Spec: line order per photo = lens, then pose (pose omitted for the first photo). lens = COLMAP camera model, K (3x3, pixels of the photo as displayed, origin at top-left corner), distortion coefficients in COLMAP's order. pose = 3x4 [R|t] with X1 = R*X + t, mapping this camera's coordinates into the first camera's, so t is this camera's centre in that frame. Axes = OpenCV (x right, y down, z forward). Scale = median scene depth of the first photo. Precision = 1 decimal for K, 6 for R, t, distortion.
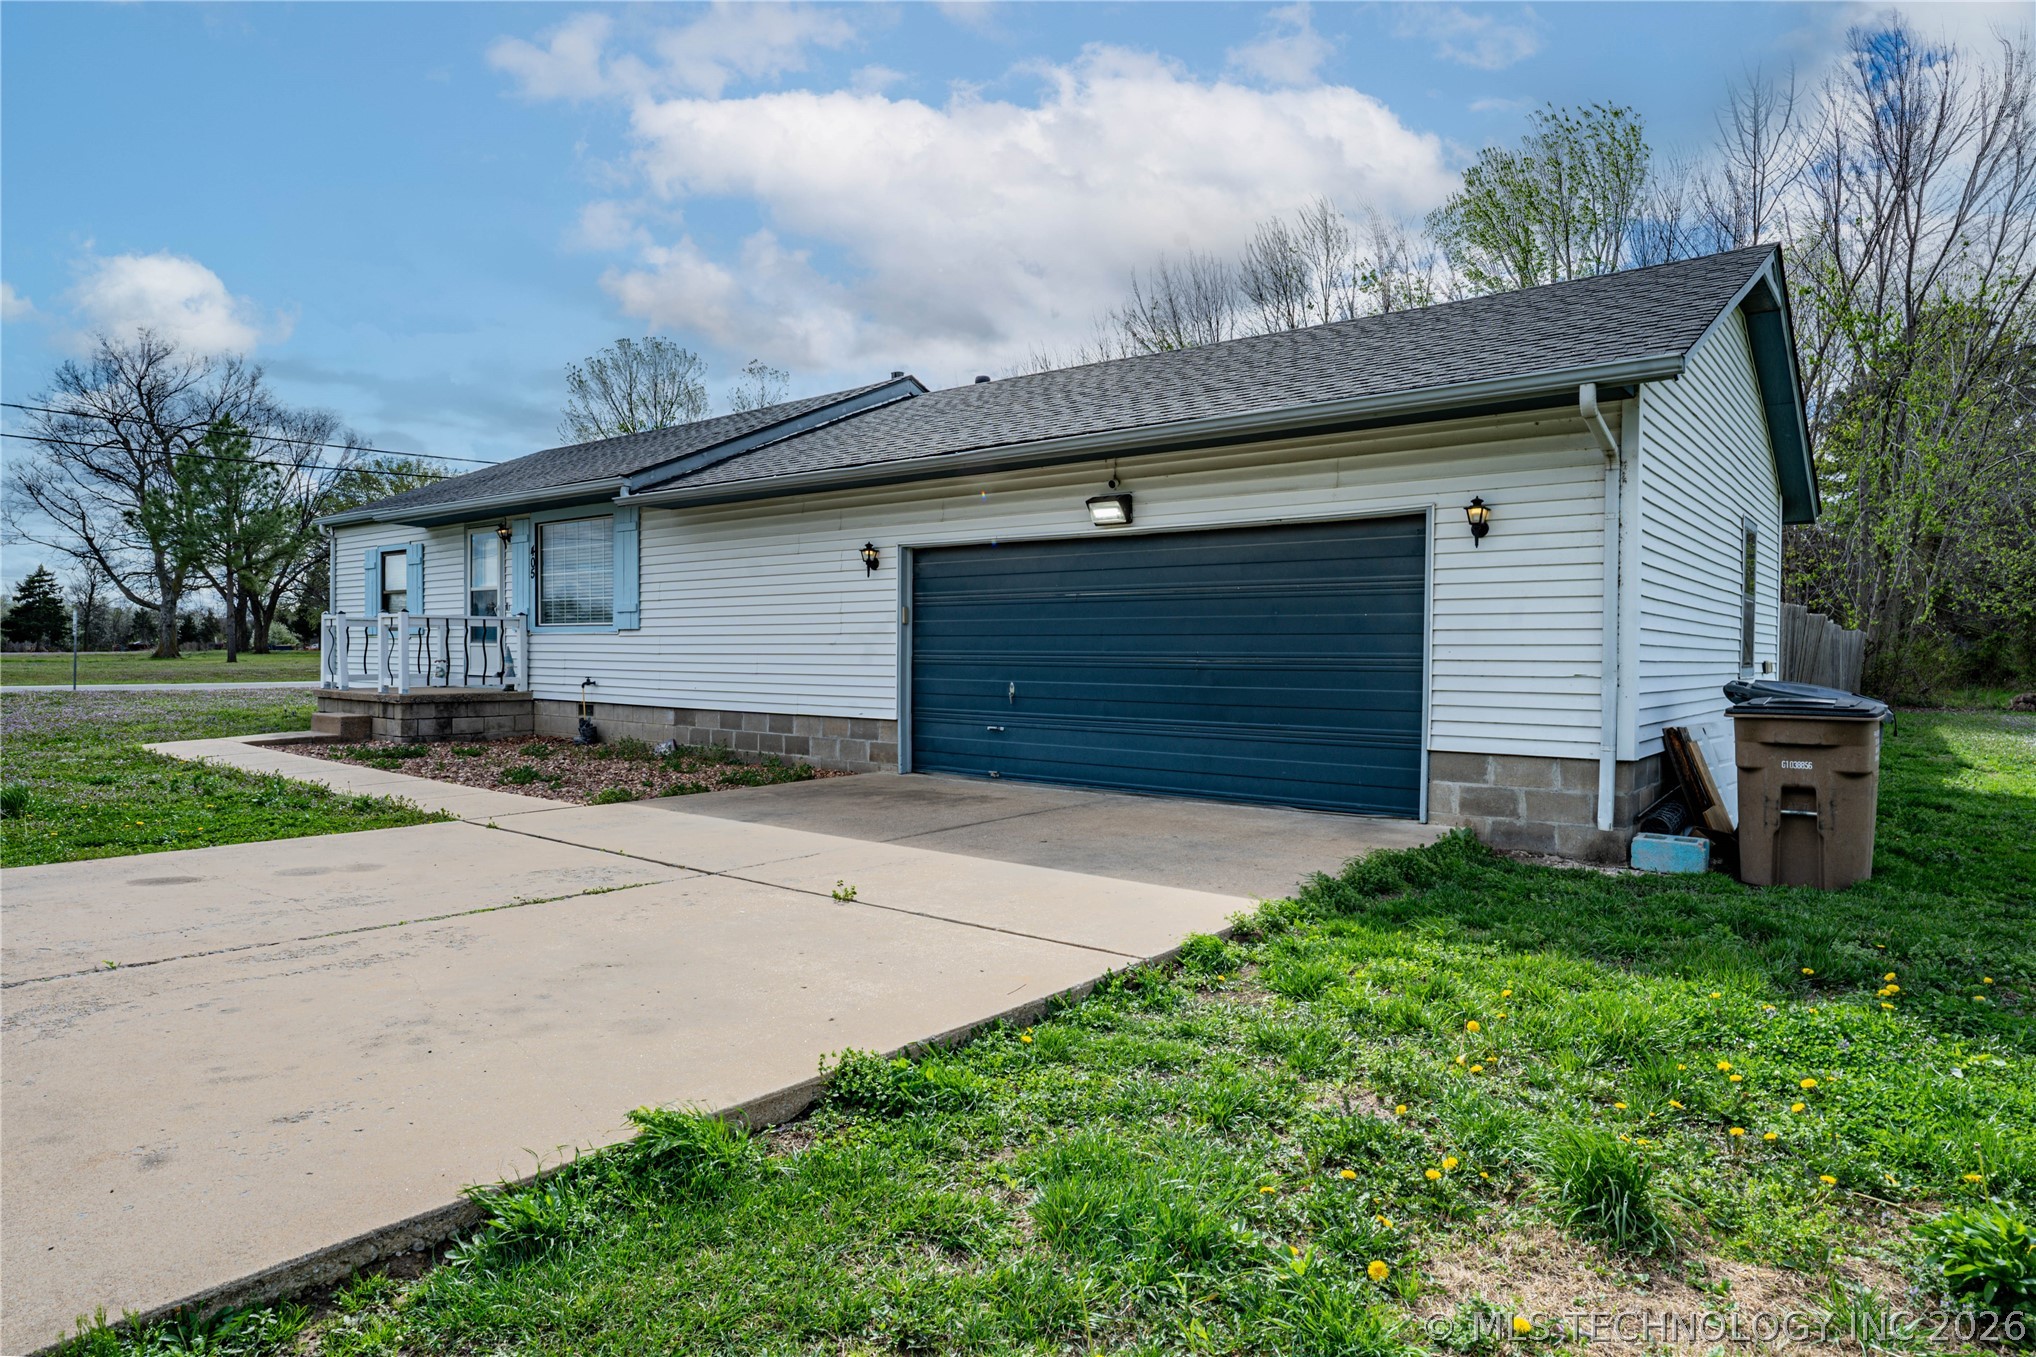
lens RADIAL K [[1135.4, 0, 1019.7], [0, 1135.4, 675.3], [0, 0, 1]] dist [-0.043914, 0.030917]
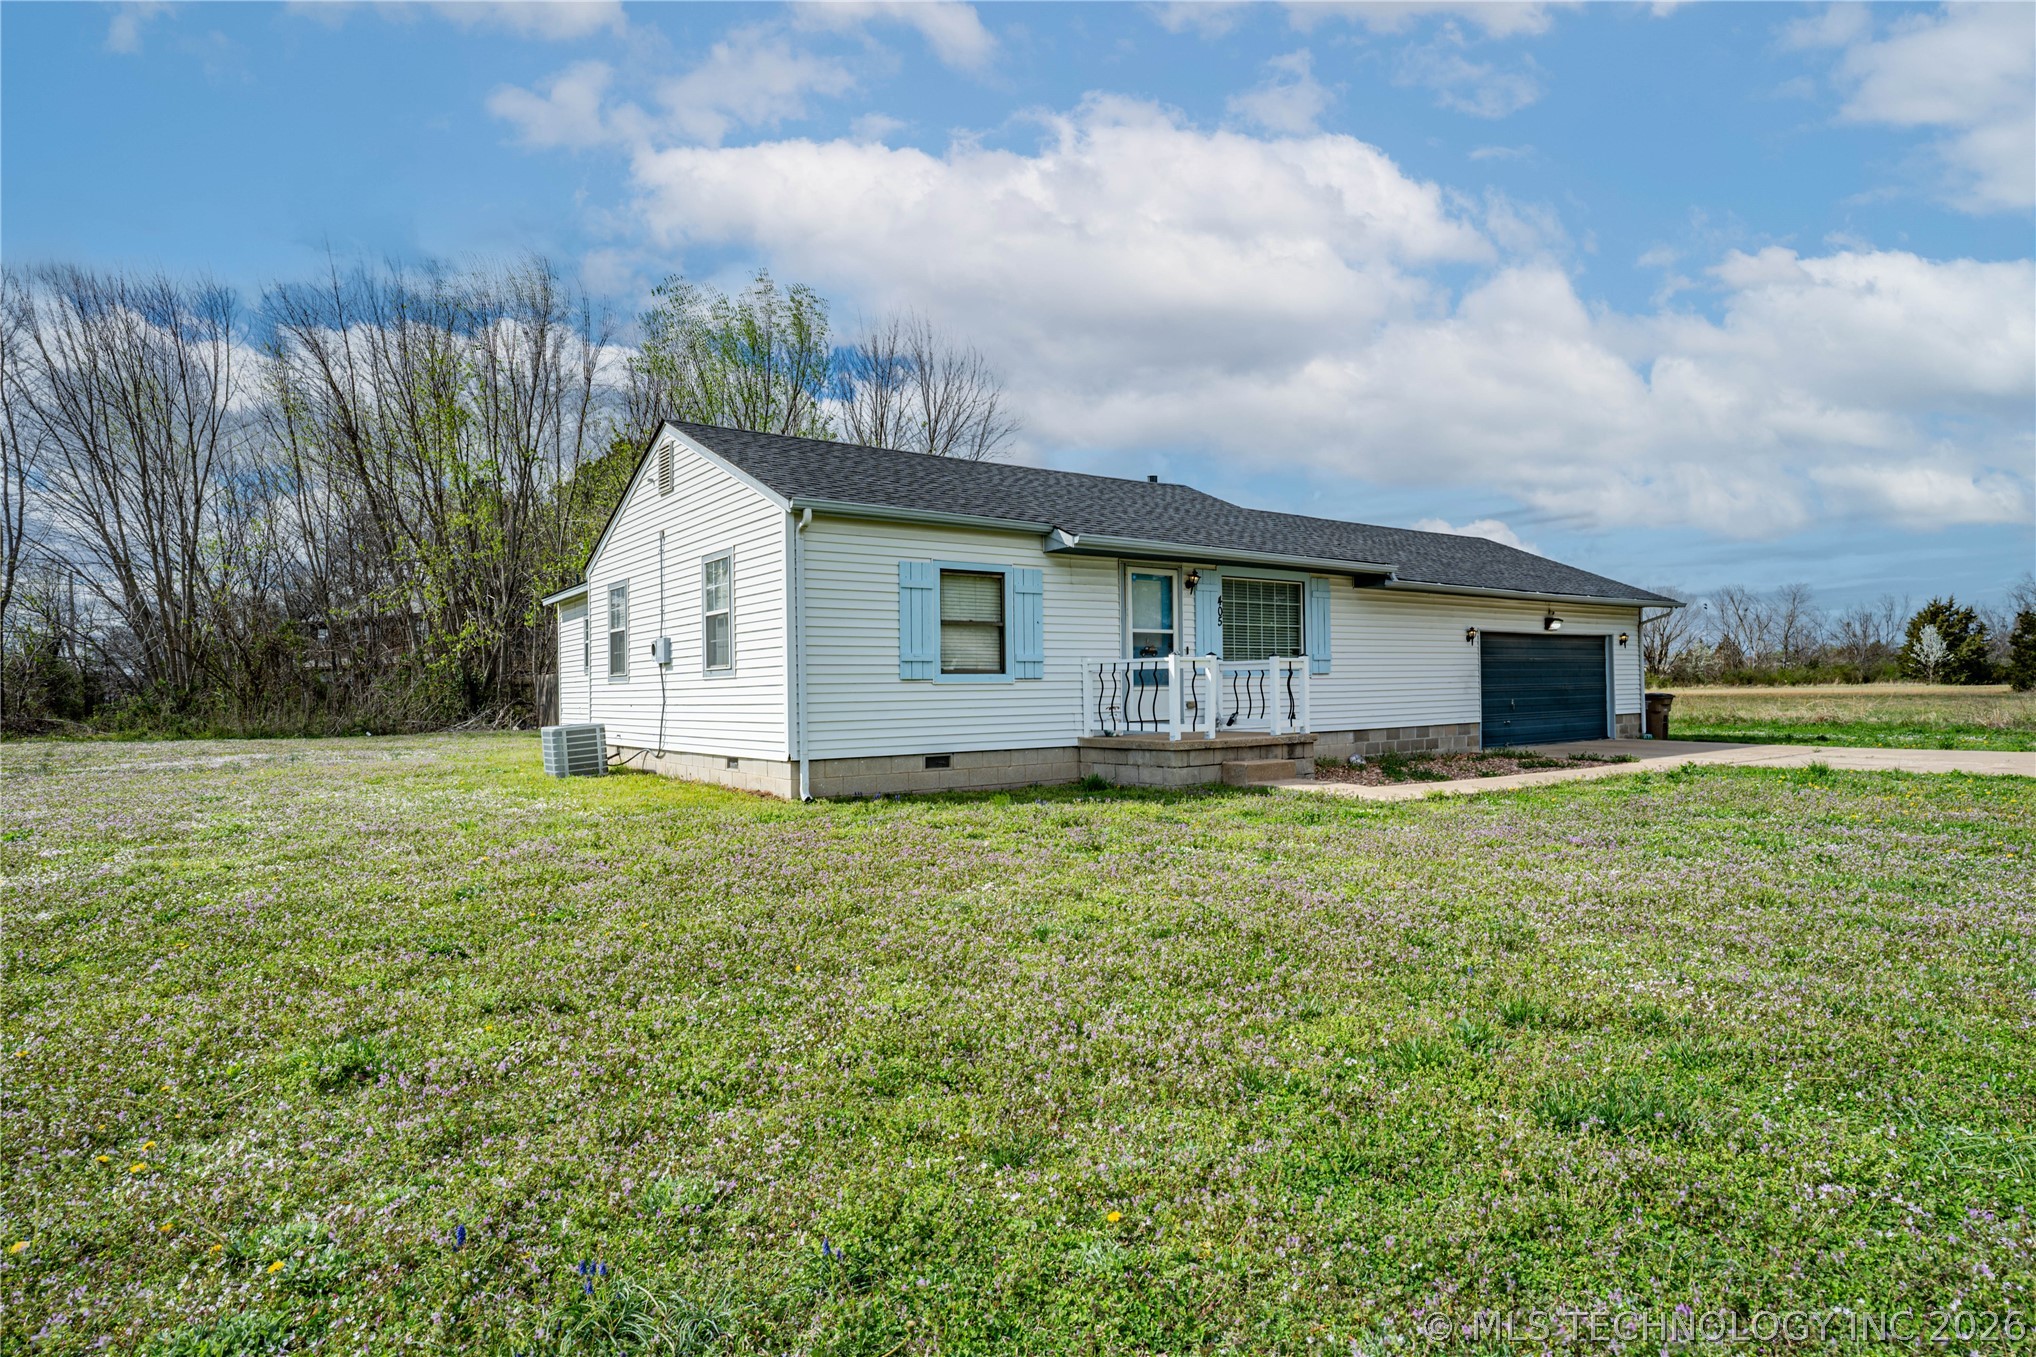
lens RADIAL K [[1135.4, 0, 1063.7], [0, 1135.4, 692.1], [0, 0, 1]] dist [-0.043914, 0.030917]
pose [[0.235298, -0.014962, 0.971808, -2.082560], [0.039248, 0.999212, 0.005881, -0.047850], [-0.971130, 0.036758, 0.235700, 1.221402]]
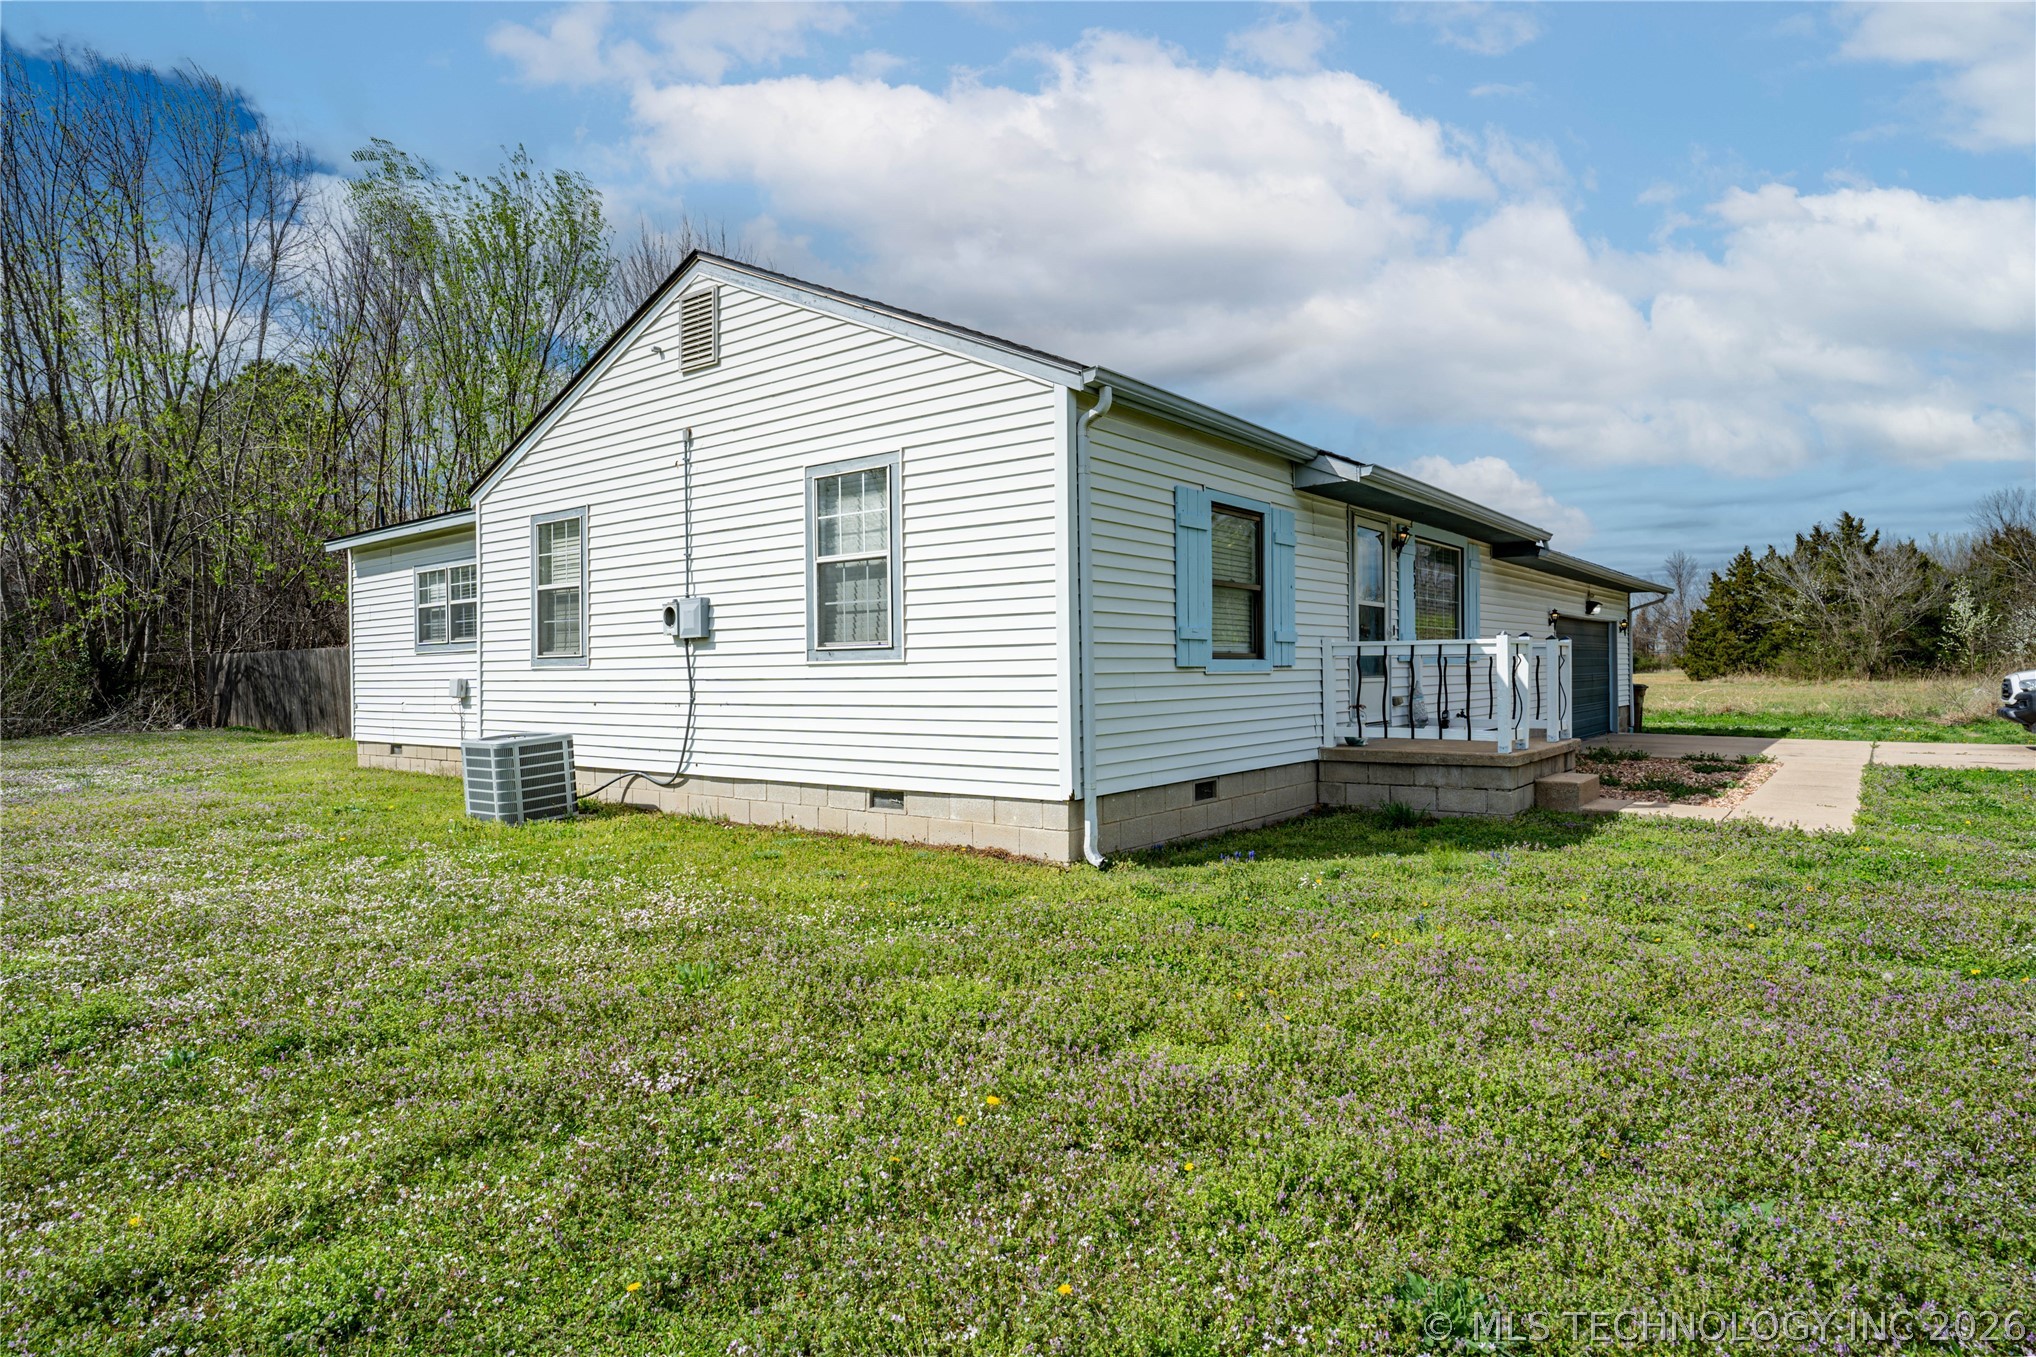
lens RADIAL K [[1135.4, 0, 1032.6], [0, 1135.4, 695.2], [0, 0, 1]] dist [-0.043914, 0.030917]
pose [[-0.035907, -0.031394, 0.998862, -1.734821], [0.032855, 0.998929, 0.032577, -0.070307], [-0.998815, 0.033987, -0.034837, 1.797508]]
